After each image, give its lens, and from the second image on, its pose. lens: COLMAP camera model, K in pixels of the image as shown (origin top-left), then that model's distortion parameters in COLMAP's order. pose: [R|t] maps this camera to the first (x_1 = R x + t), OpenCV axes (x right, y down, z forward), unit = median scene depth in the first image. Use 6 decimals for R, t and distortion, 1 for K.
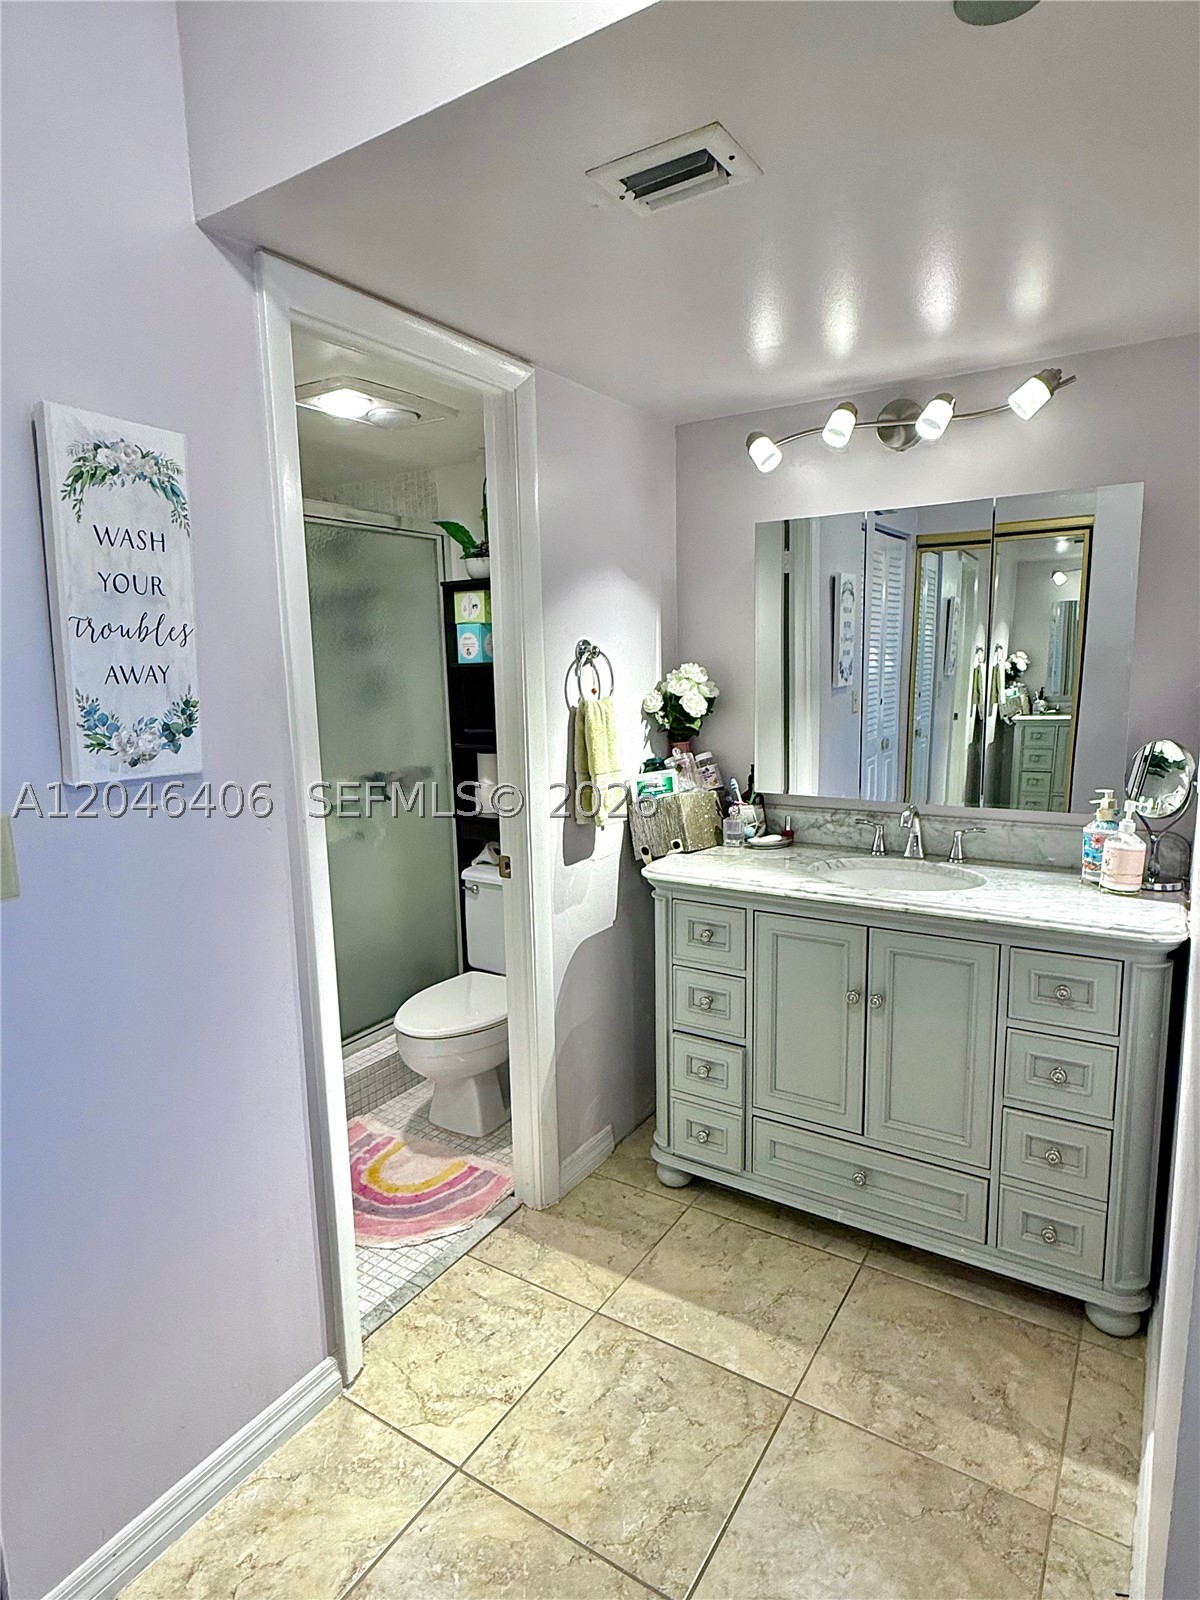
lens RADIAL K [[889.9, 0, 599.2], [0, 889.9, 799.9], [0, 0, 1]] dist [-0.028023, -0.000044]
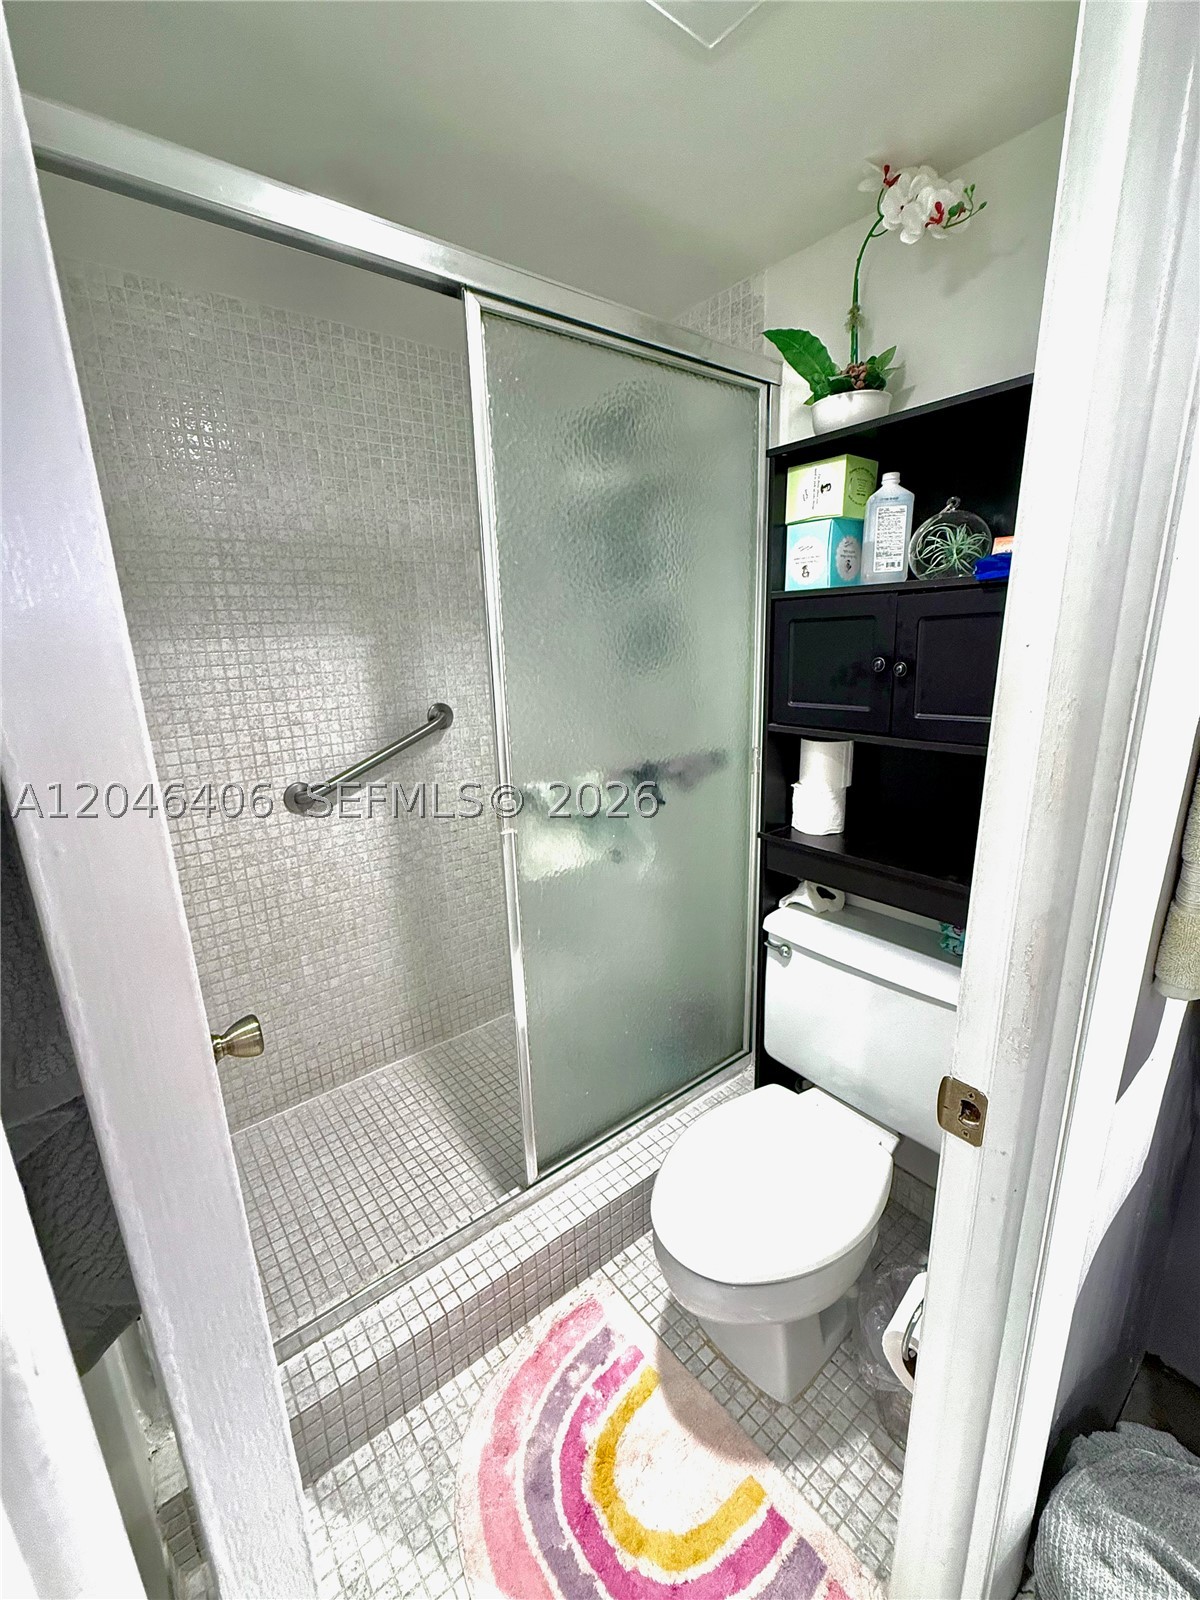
lens RADIAL K [[646.5, 0, 598.4], [0, 646.5, 798.6], [0, 0, 1]] dist [-0.003082, -0.000188]
pose [[0.947005, 0.074384, -0.312489, -0.131252], [-0.039096, 0.992277, 0.117718, -0.060656], [0.318832, -0.099263, 0.942599, 0.530830]]
